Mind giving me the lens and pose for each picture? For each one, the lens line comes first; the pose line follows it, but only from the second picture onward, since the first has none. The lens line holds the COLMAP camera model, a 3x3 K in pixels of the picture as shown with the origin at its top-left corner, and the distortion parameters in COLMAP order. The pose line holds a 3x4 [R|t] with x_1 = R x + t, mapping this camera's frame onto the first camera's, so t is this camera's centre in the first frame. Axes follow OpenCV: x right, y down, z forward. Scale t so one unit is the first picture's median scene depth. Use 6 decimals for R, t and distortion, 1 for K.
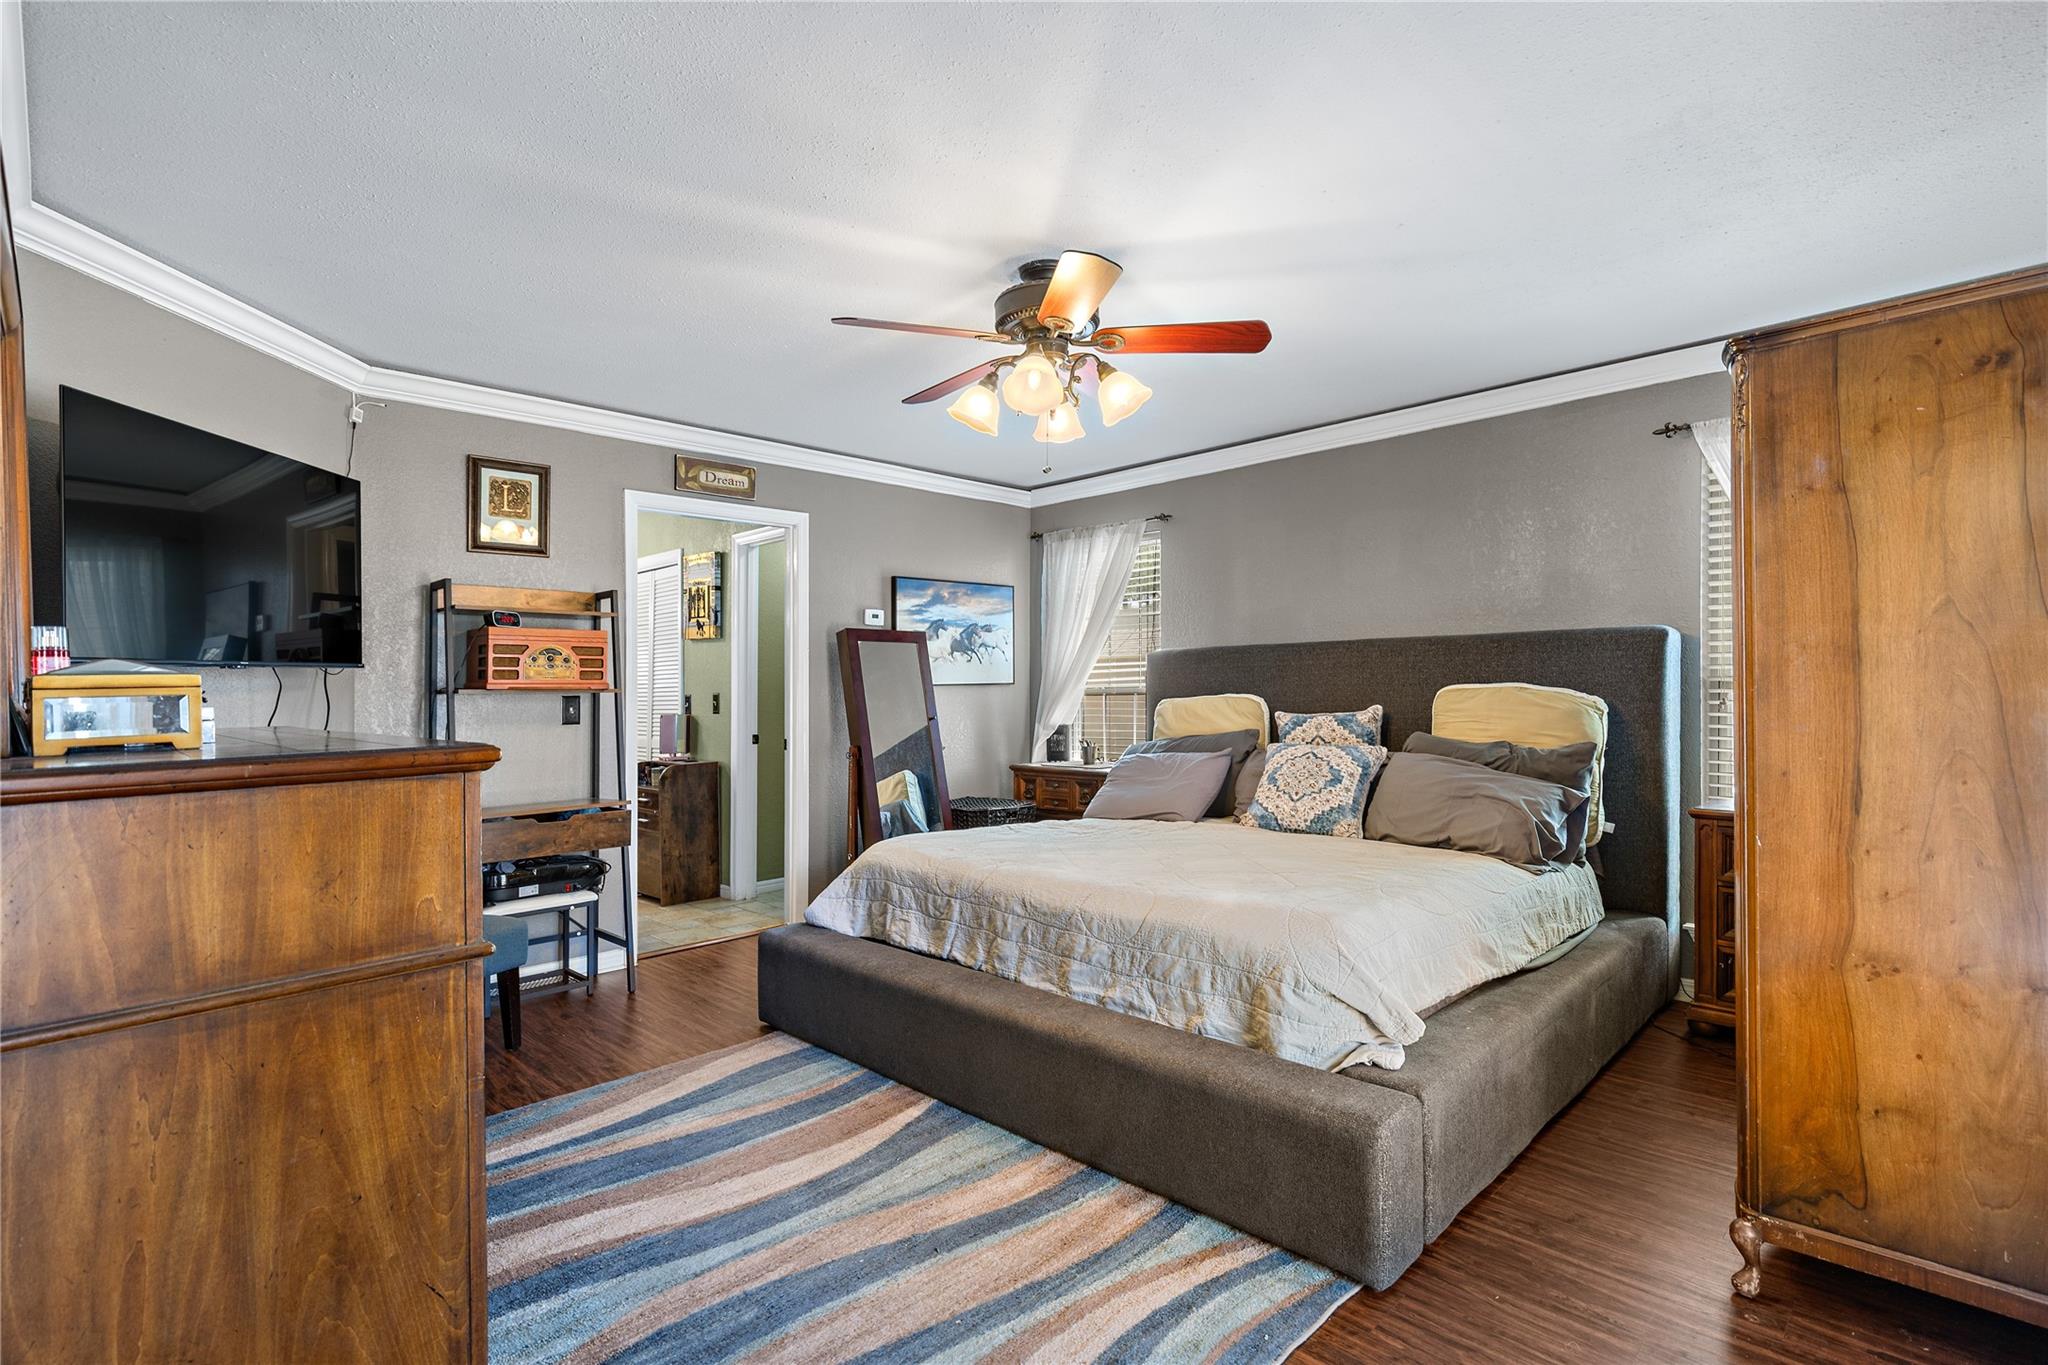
lens RADIAL K [[971.5, 0, 1035.3], [0, 971.5, 690.7], [0, 0, 1]] dist [0.005416, 0.000409]
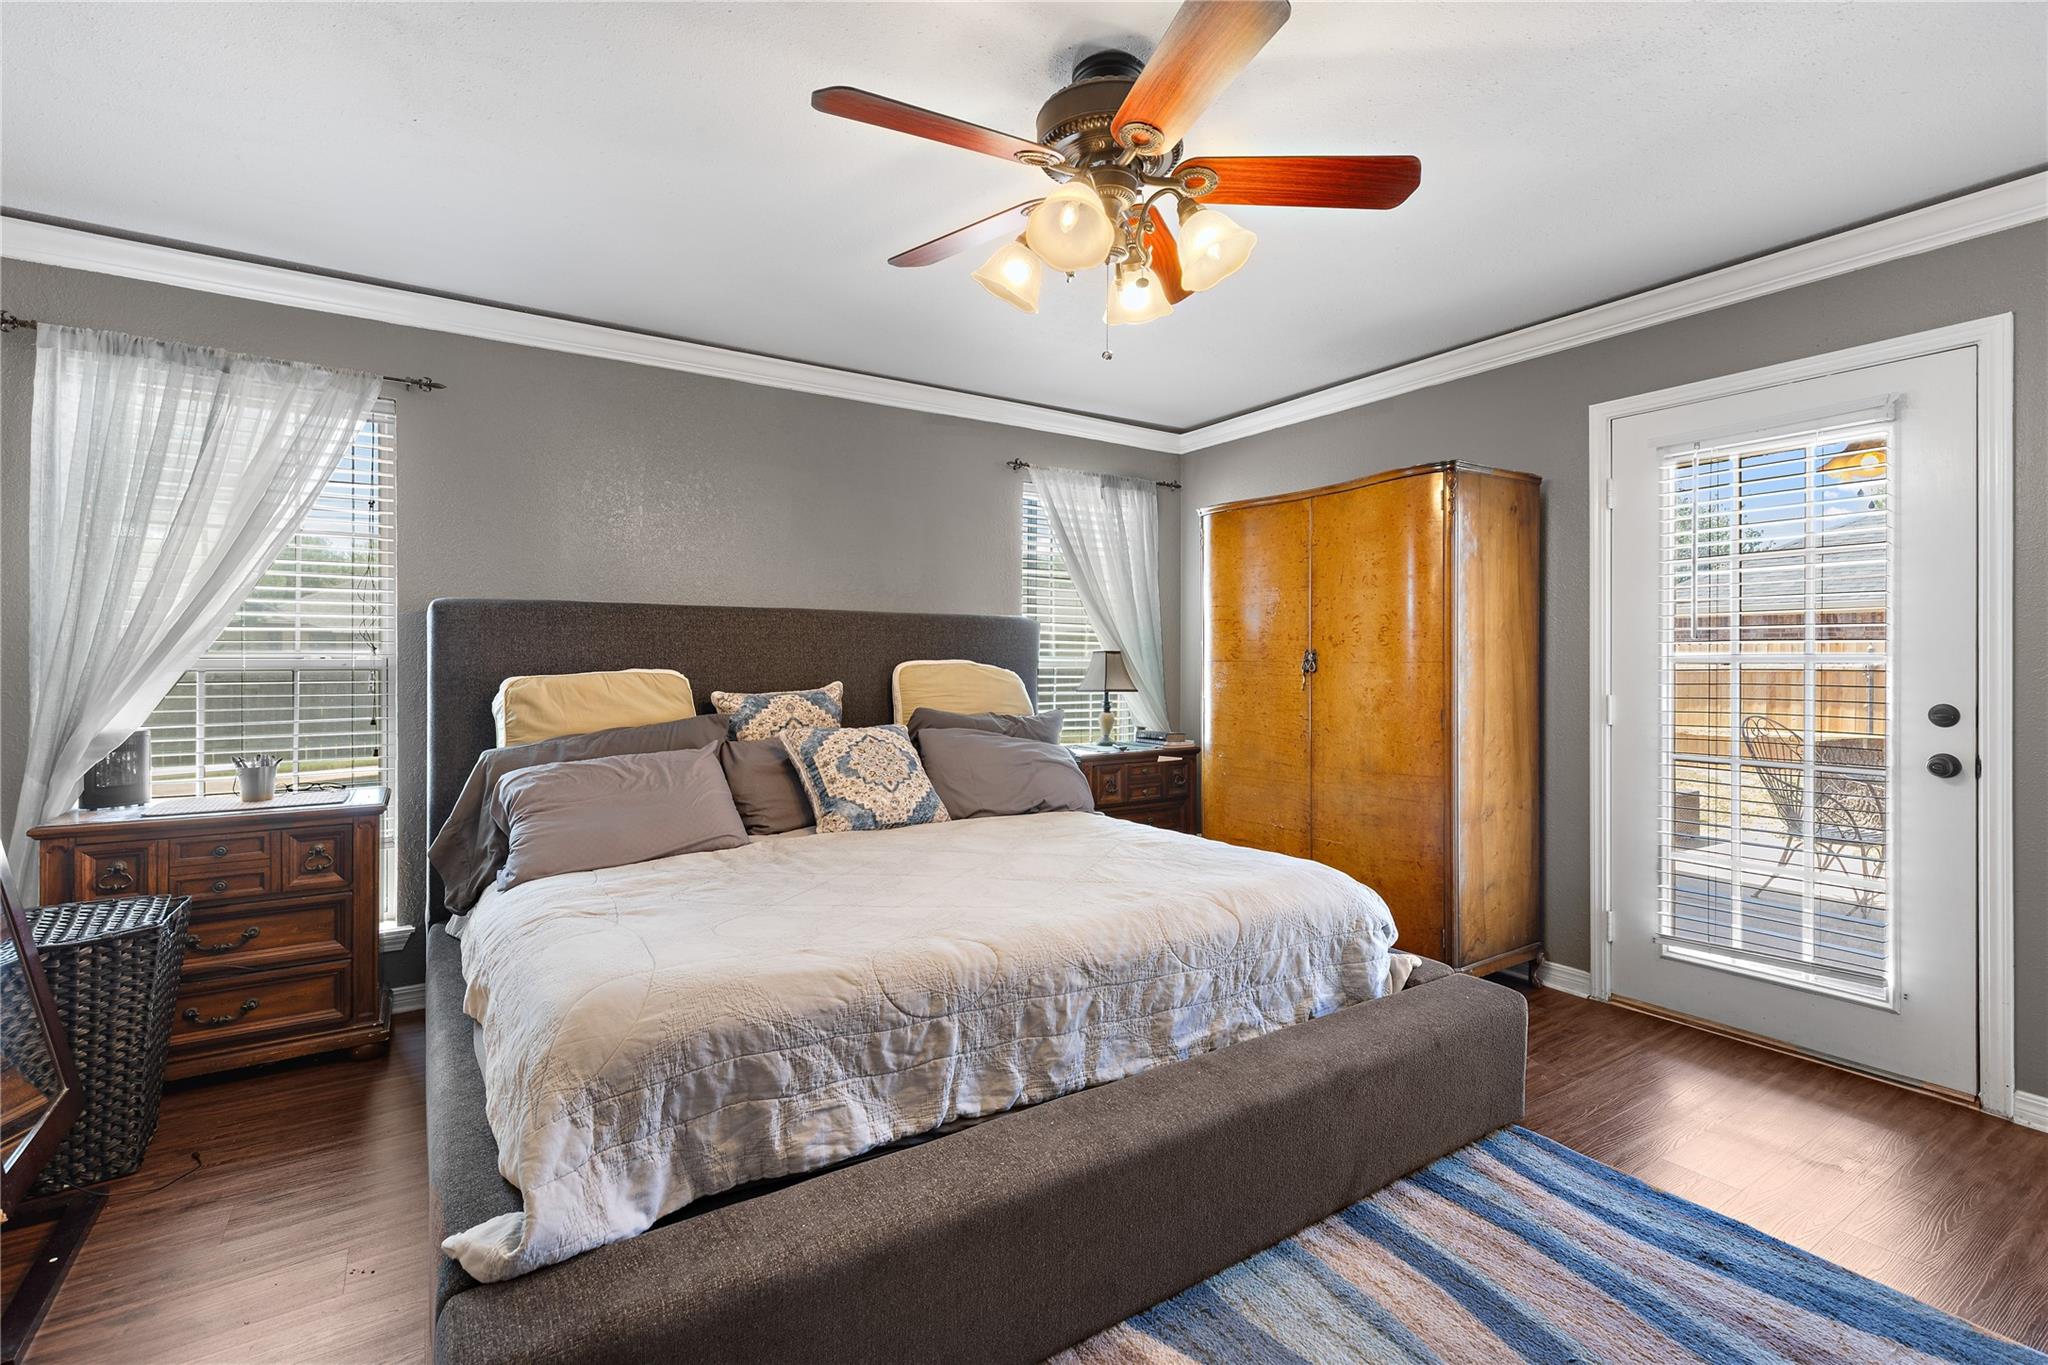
lens RADIAL K [[935.1, 0, 1031.5], [0, 935.1, 661.6], [0, 0, 1]] dist [0.008161, -0.001651]
pose [[0.212796, 0.008233, 0.977062, -0.647325], [-0.003329, 0.999965, -0.007701, 0.003255], [-0.977091, -0.001614, 0.212816, 0.853999]]
